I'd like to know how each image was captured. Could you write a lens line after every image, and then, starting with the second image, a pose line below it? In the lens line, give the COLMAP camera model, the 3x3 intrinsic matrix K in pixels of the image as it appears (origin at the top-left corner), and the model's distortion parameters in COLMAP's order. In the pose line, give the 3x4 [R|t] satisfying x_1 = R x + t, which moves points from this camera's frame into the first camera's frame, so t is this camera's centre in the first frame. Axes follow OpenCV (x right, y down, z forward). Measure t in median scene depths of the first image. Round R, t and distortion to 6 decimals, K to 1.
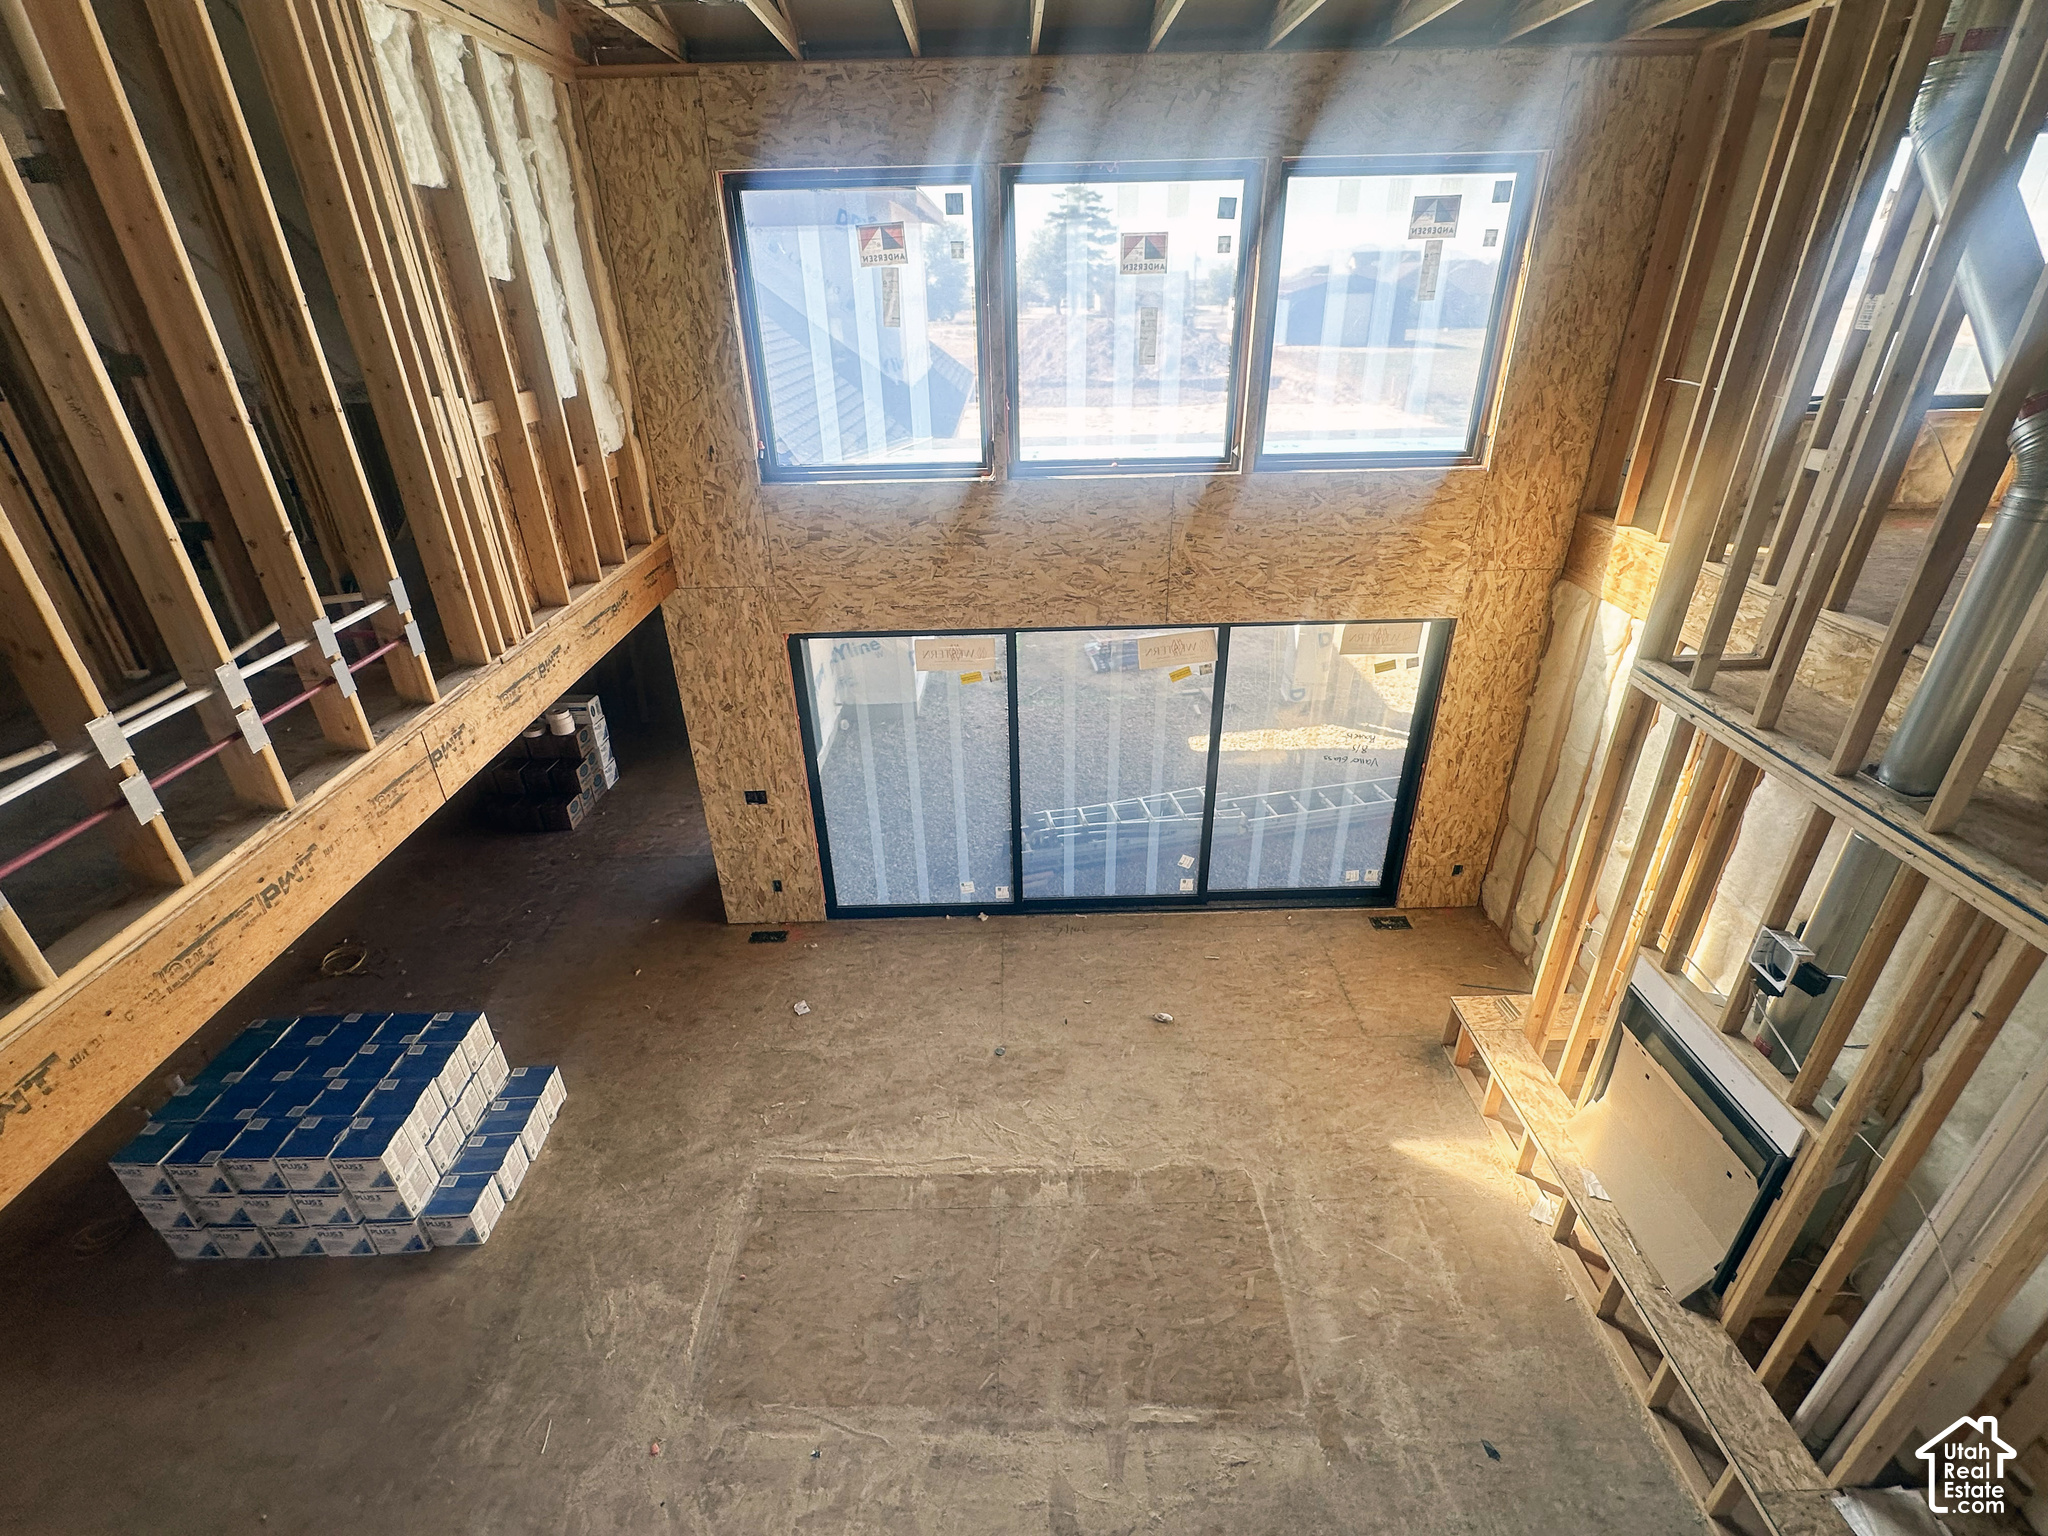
lens RADIAL K [[926.6, 0, 1023.3], [0, 926.6, 767.8], [0, 0, 1]] dist [-0.002187, 0.000089]
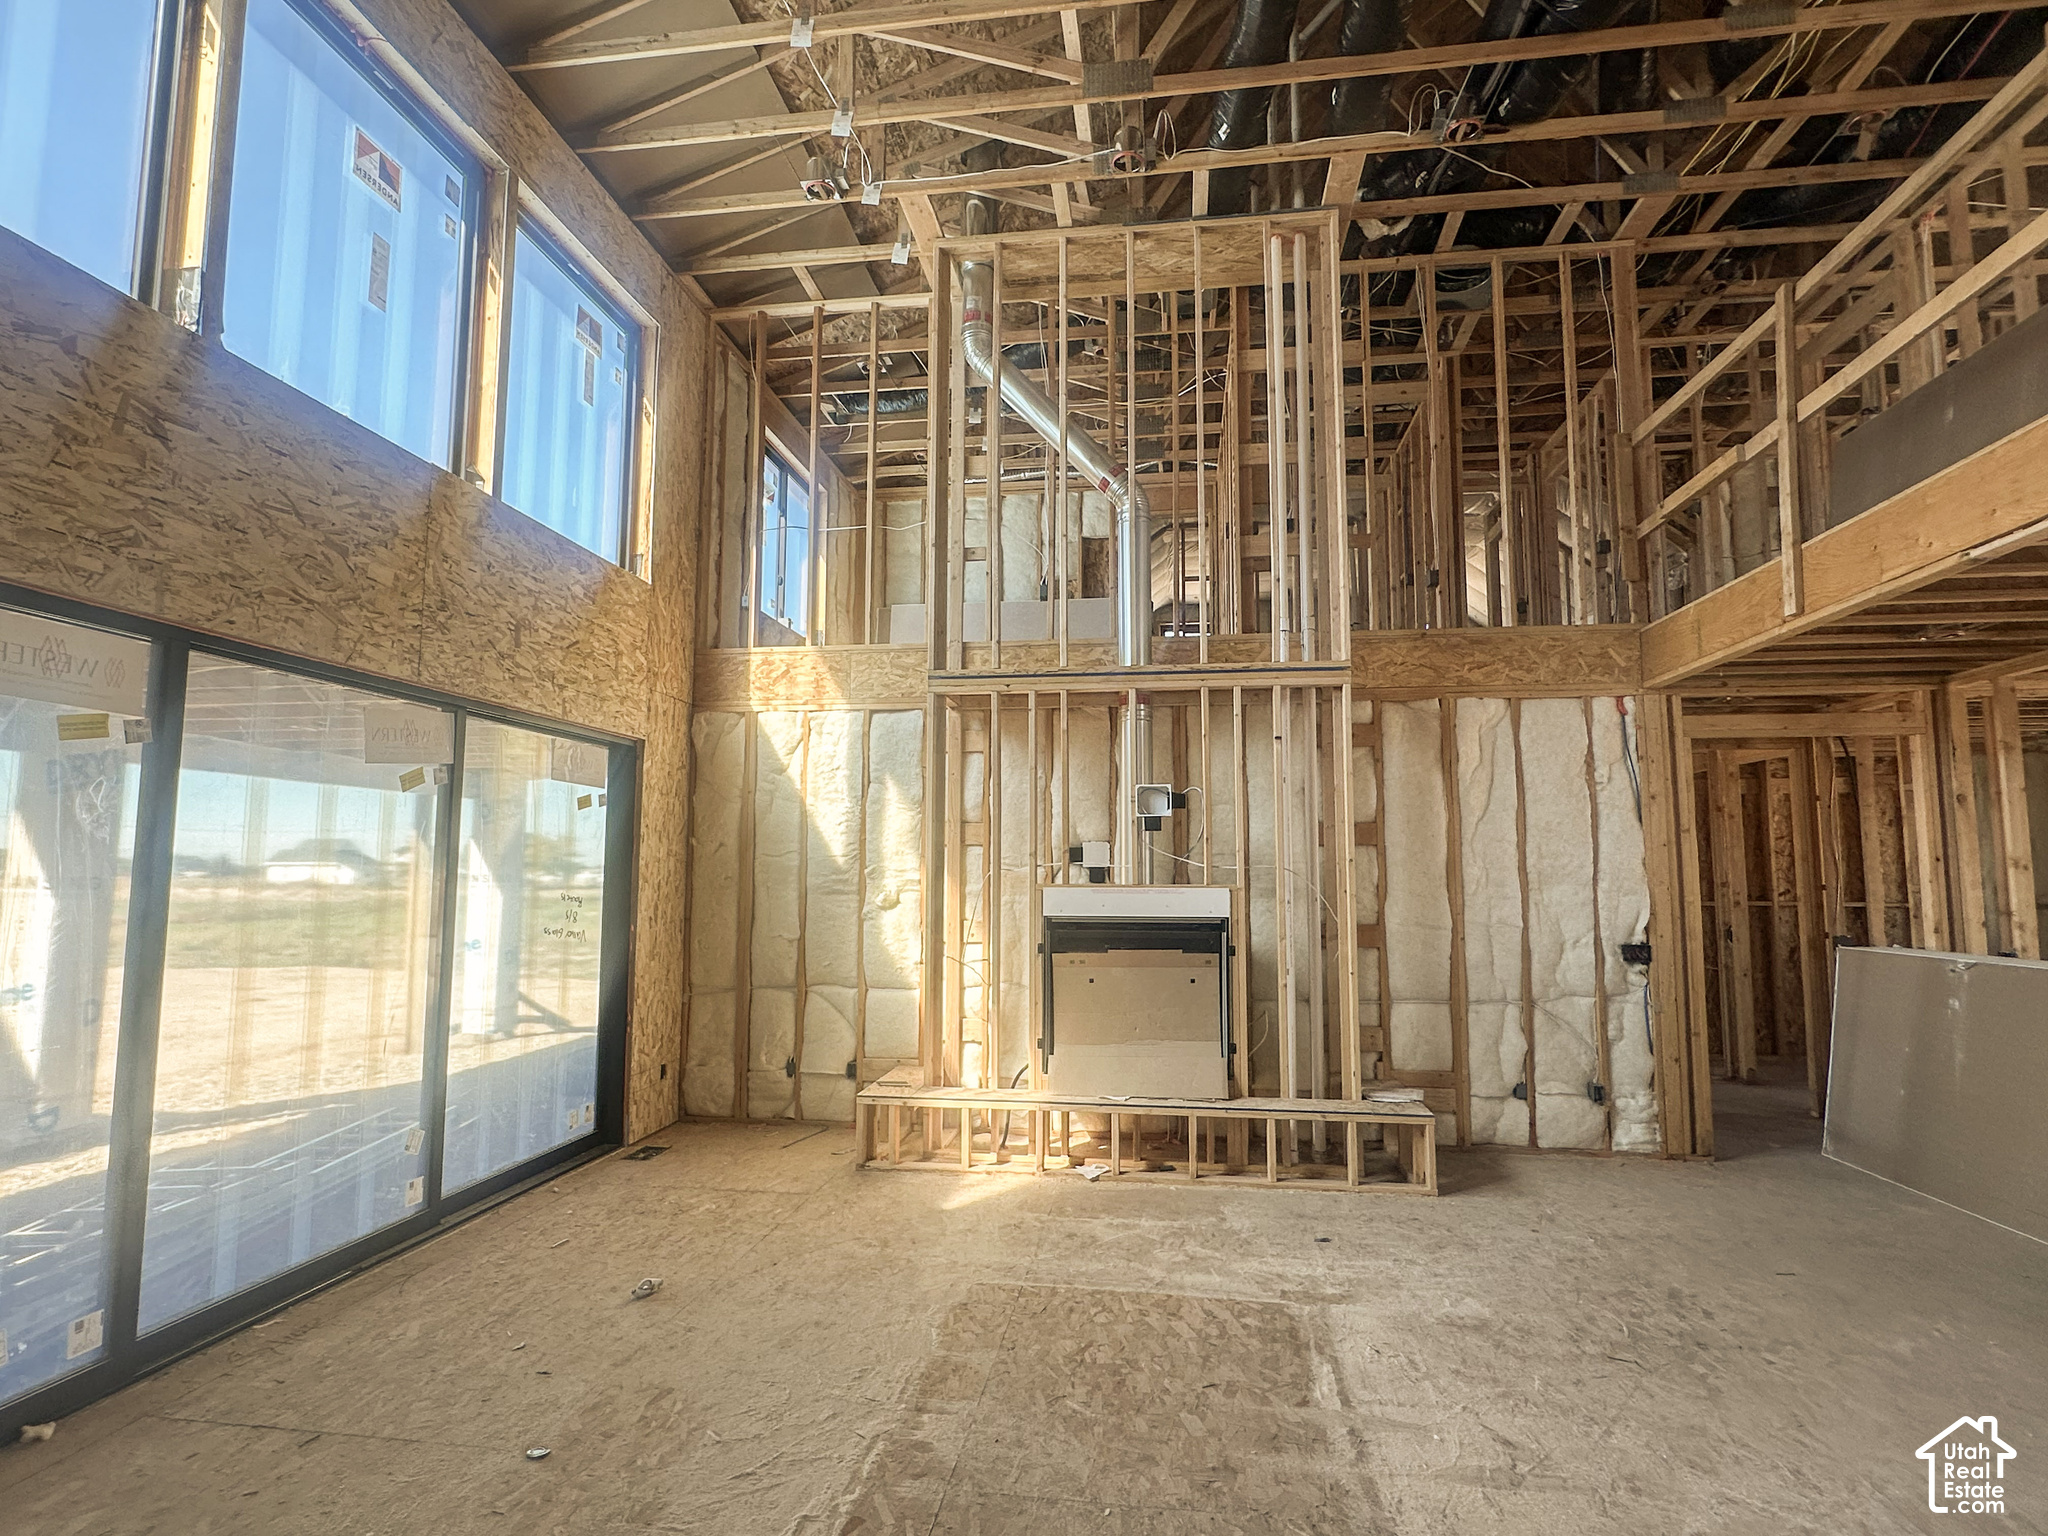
lens RADIAL K [[1061.8, 0, 1022.3], [0, 1061.8, 772.1], [0, 0, 1]] dist [-0.003223, 0.000030]
pose [[0.154977, 0.115702, 0.981119, -0.526929], [0.452982, 0.874245, -0.174651, 0.231227], [-0.877946, 0.471496, 0.083077, 0.653364]]
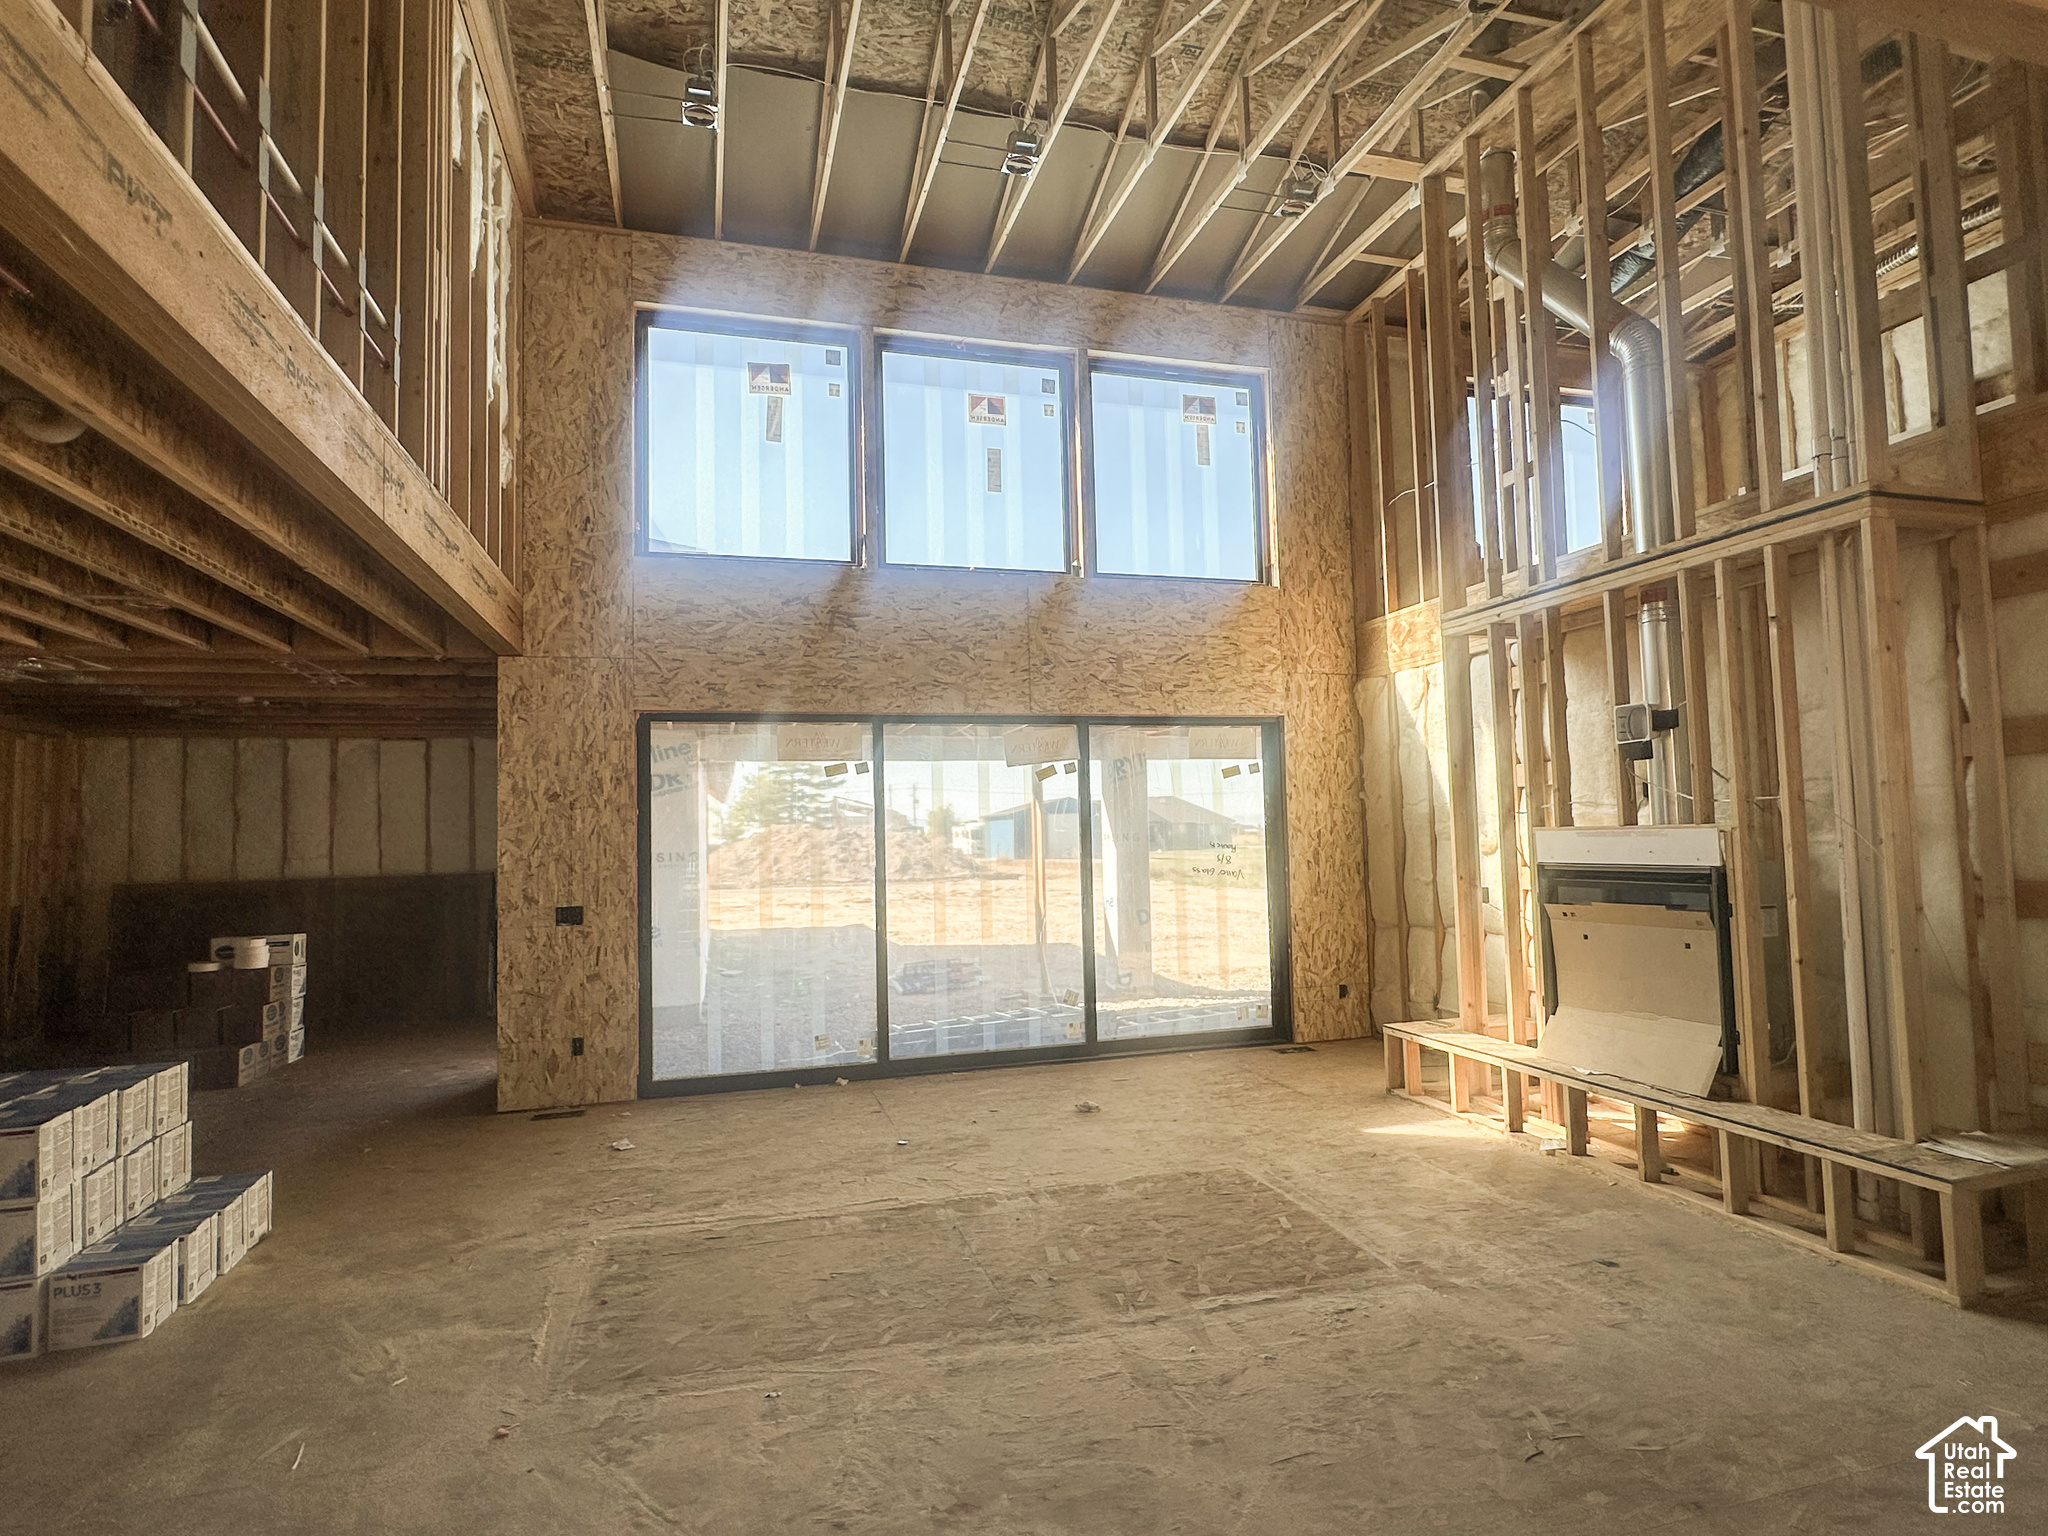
lens RADIAL K [[1061.8, 0, 1022.3], [0, 1061.8, 772.1], [0, 0, 1]] dist [-0.003223, 0.000030]
pose [[0.964035, 0.012130, 0.265498, -0.179560], [0.127983, 0.854321, -0.503742, 0.531972], [-0.232931, 0.519604, 0.822043, 0.073718]]
